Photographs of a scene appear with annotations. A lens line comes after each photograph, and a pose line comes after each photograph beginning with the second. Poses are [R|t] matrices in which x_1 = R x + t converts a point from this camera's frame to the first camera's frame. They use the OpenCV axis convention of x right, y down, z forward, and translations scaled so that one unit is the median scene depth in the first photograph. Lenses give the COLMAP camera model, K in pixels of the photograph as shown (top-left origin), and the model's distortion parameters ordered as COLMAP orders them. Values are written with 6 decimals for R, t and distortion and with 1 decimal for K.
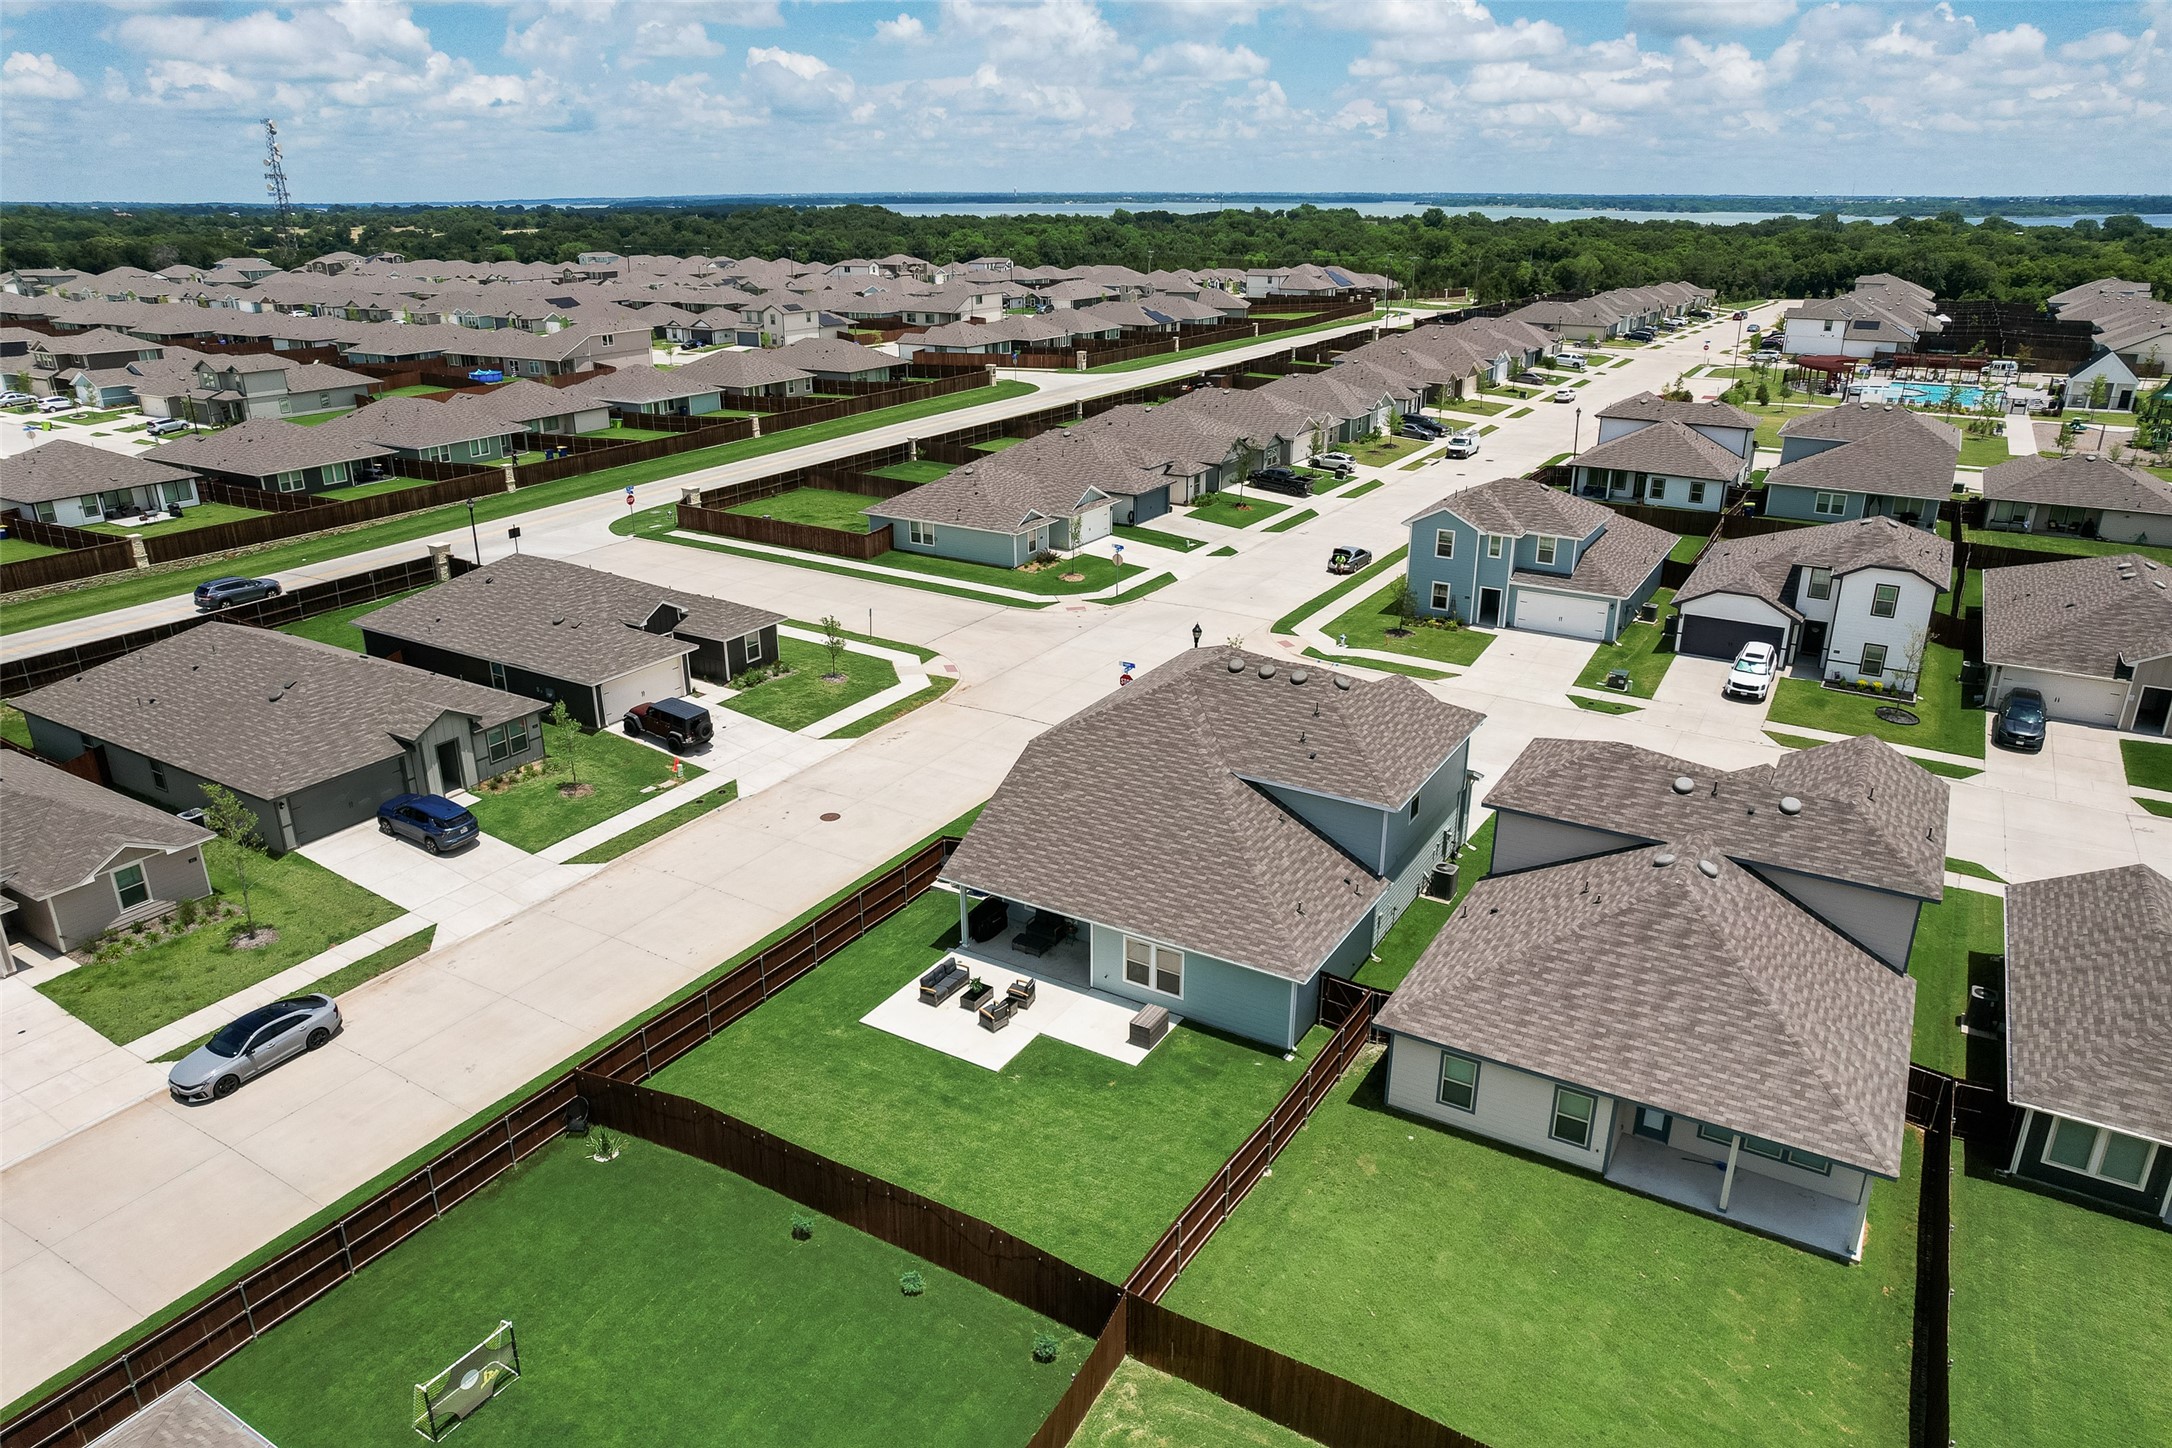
lens RADIAL K [[1395.4, 0, 1086.0], [0, 1395.4, 724.0], [0, 0, 1]] dist [-0.076387, 0.061395]
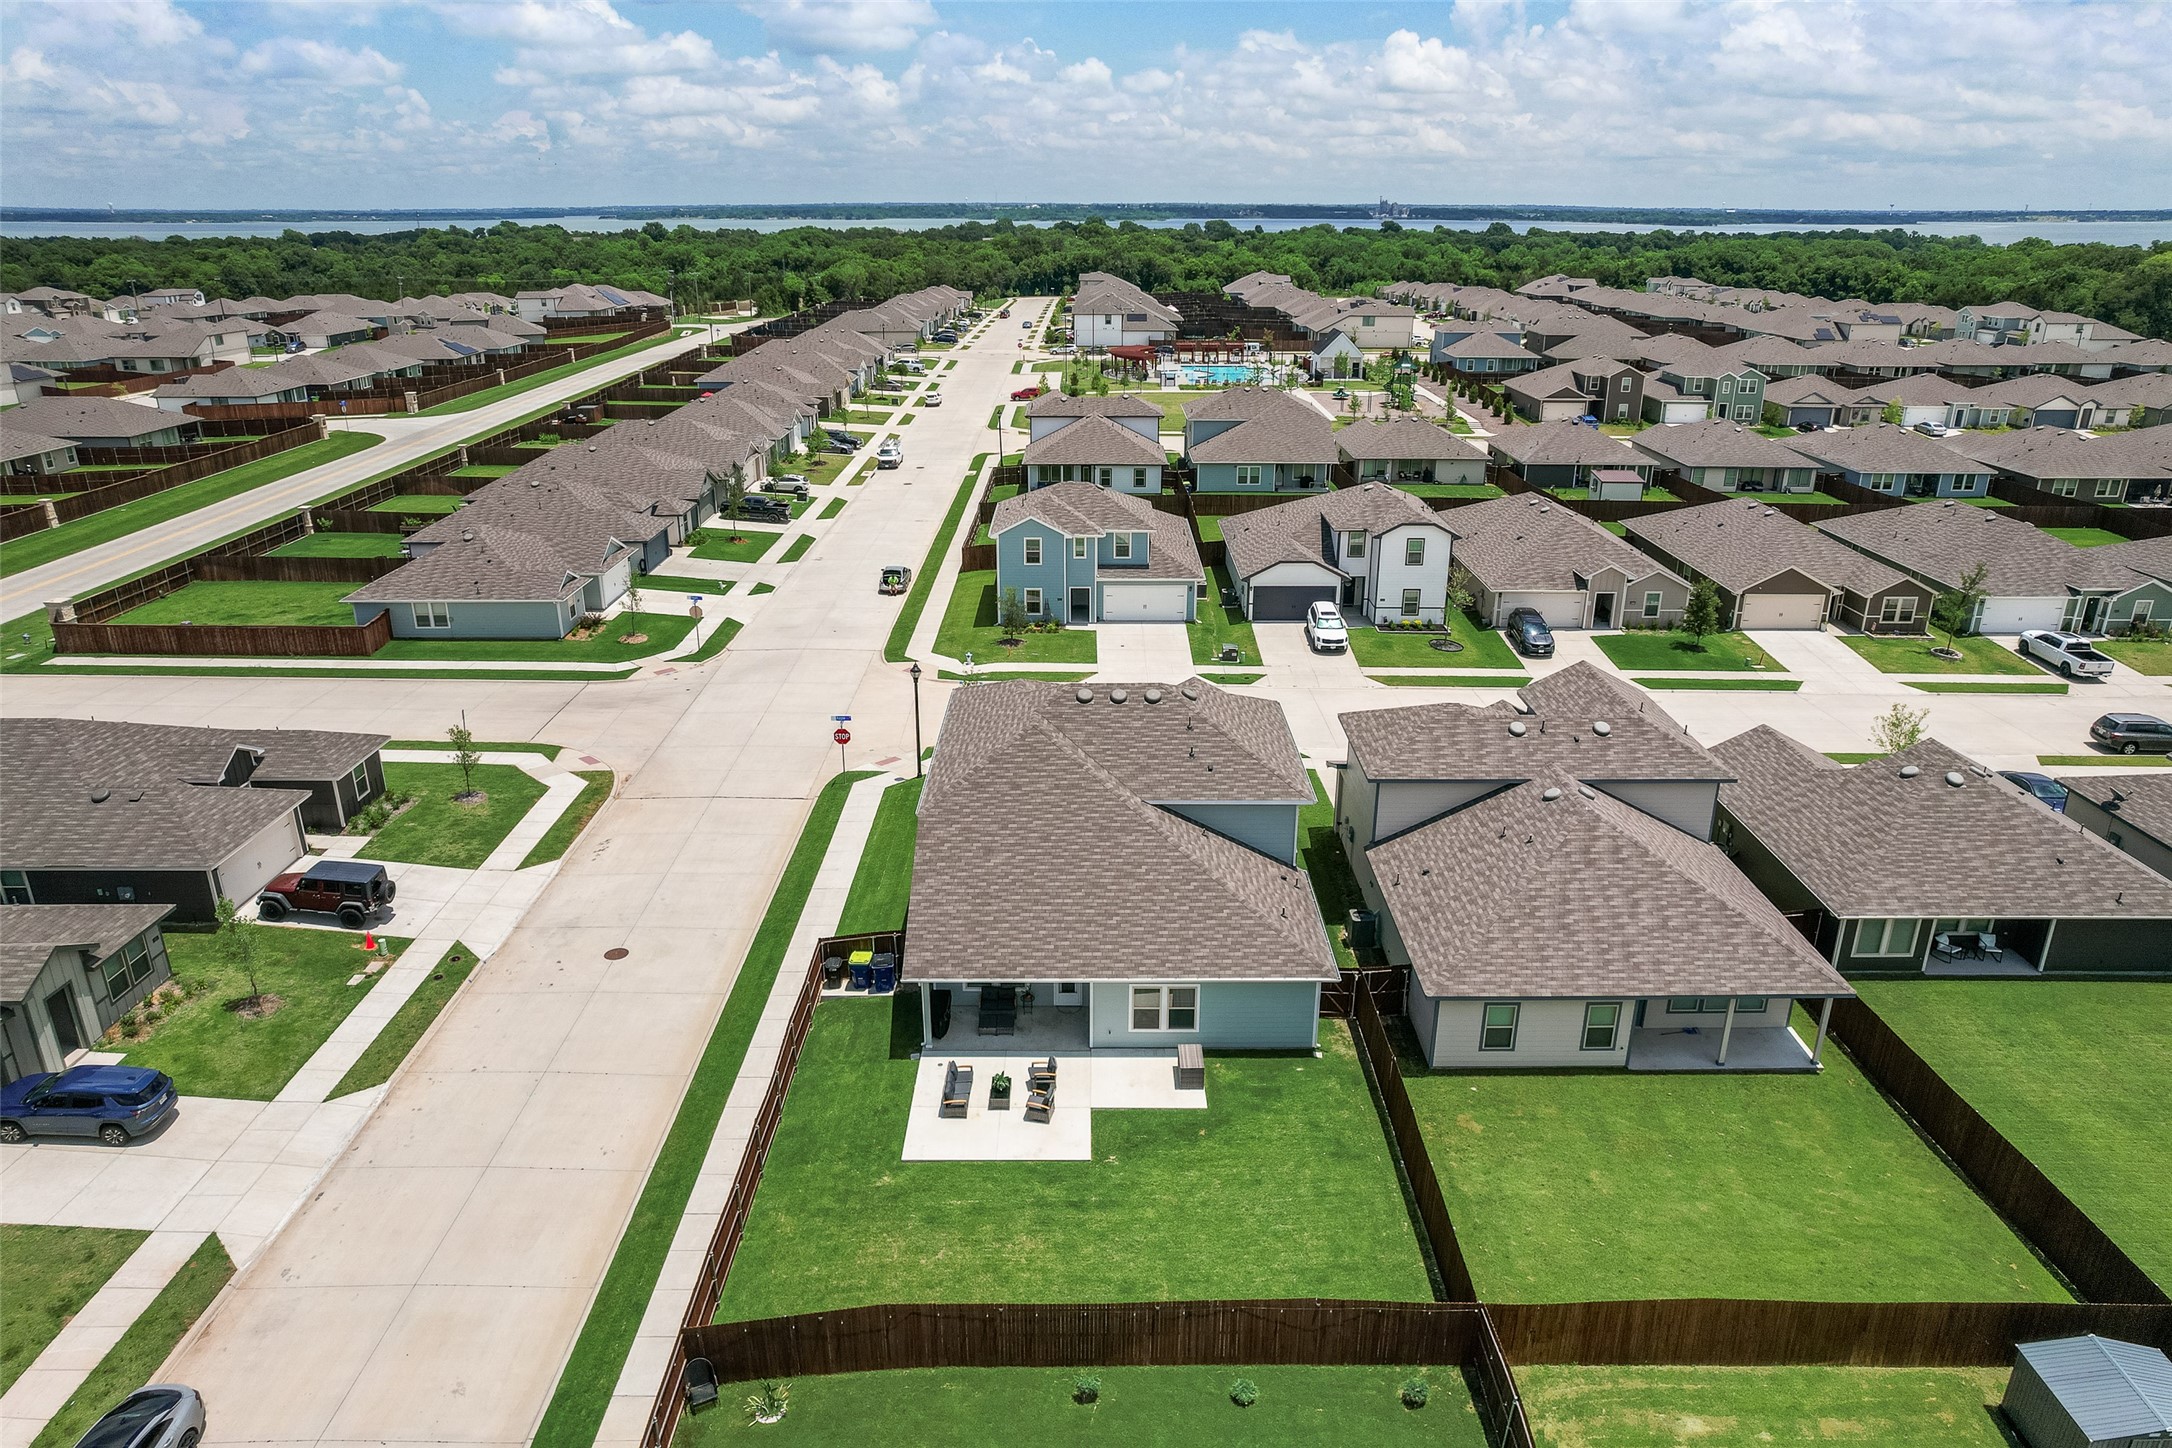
lens RADIAL K [[1386.3, 0, 1086.0], [0, 1386.3, 724.0], [0, 0, 1]] dist [-0.079311, 0.065397]
pose [[0.855839, -0.179895, 0.484951, -0.252720], [0.182528, 0.982292, 0.042262, -0.043157], [-0.483966, 0.052347, 0.873520, 0.093770]]
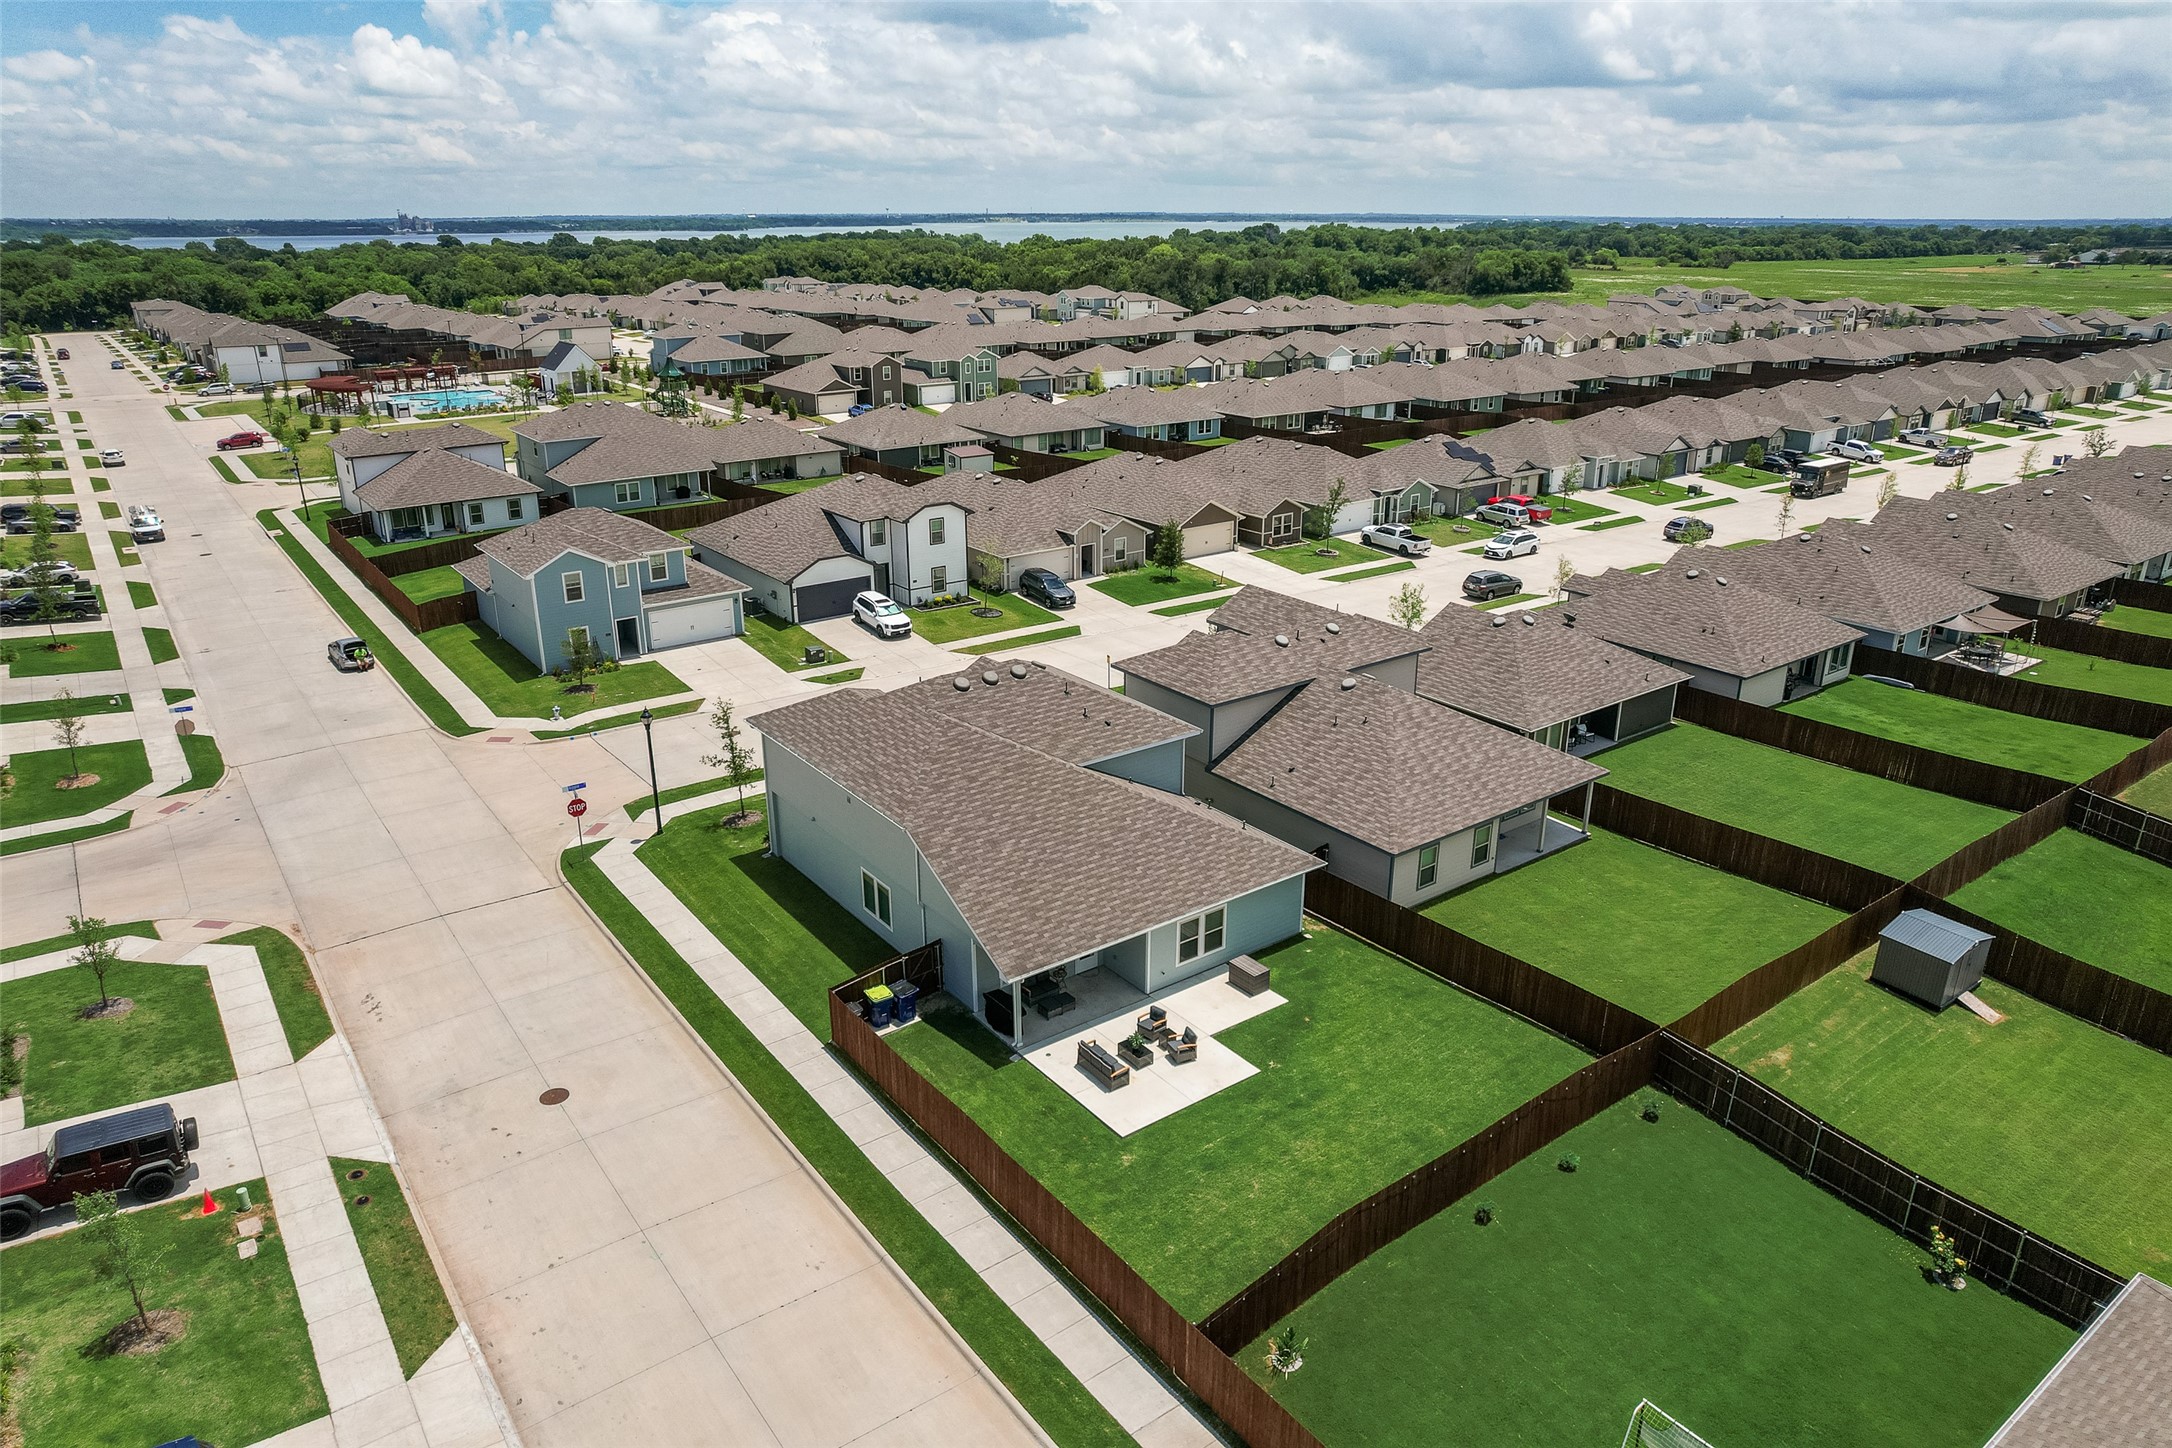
lens RADIAL K [[1395.4, 0, 1086.0], [0, 1395.4, 724.0], [0, 0, 1]] dist [-0.076387, 0.061395]
pose [[0.375920, -0.317446, 0.870582, -0.496989], [0.330569, 0.923618, 0.194044, -0.121398], [-0.865684, 0.214843, 0.452144, 0.324333]]
